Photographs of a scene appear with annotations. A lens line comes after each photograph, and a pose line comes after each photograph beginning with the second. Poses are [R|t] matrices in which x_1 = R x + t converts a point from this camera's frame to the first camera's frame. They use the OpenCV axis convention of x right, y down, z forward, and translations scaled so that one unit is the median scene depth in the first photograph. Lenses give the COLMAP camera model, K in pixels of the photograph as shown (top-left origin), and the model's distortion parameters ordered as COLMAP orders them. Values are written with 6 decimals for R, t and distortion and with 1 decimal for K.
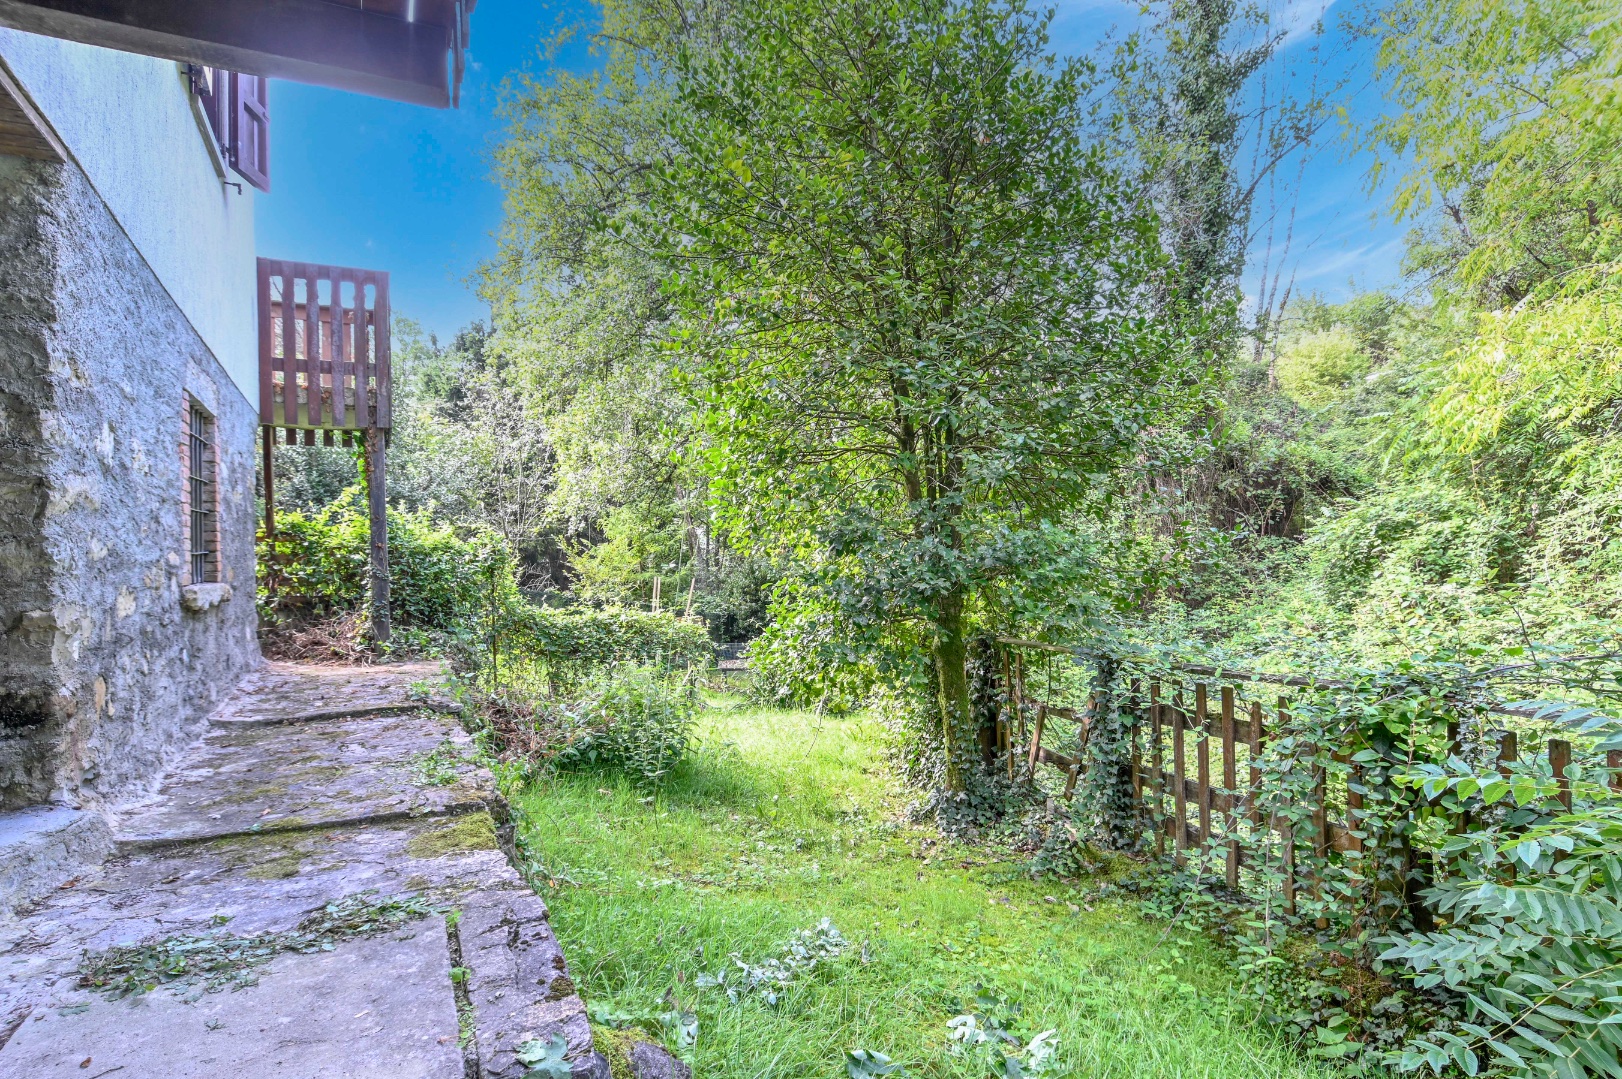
lens RADIAL K [[818.5, 0, 757.3], [0, 818.5, 556.0], [0, 0, 1]] dist [0.001623, 0.000093]
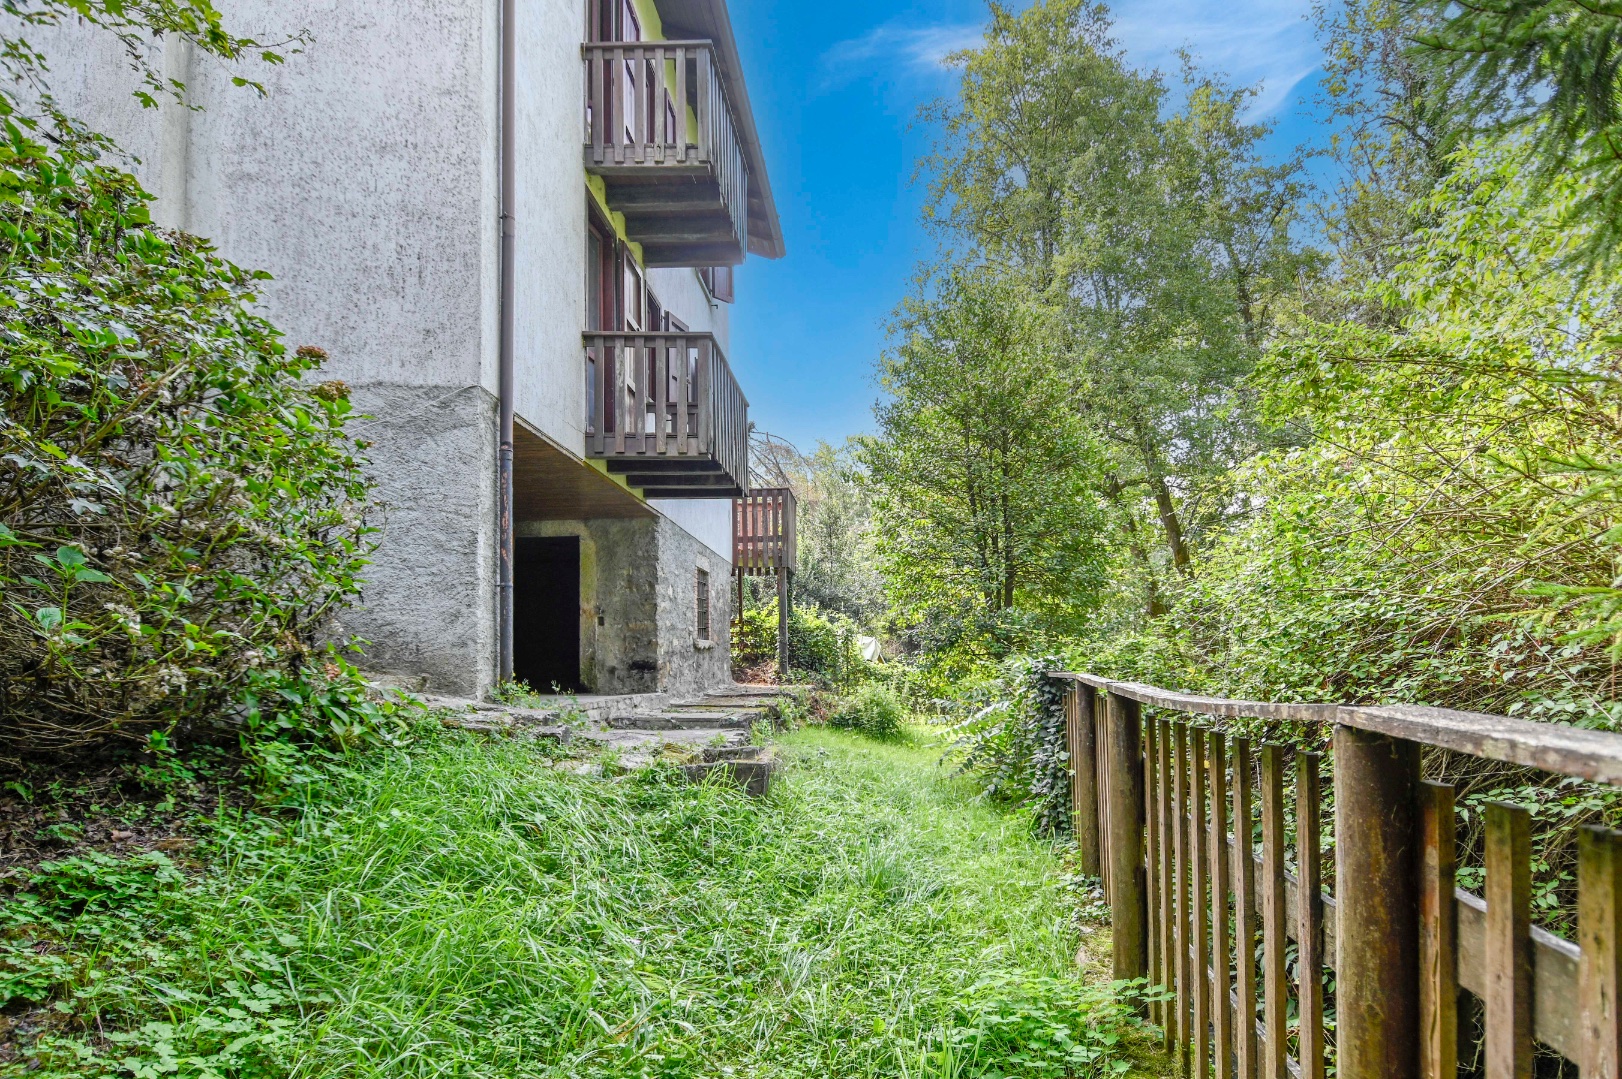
lens RADIAL K [[844.6, 0, 783.9], [0, 844.6, 552.6], [0, 0, 1]] dist [0.025387, -0.020669]
pose [[0.848002, -0.059679, -0.526623, 0.633712], [-0.000769, 0.993500, -0.113825, 0.043043], [0.529993, 0.096929, 0.842444, -0.746842]]
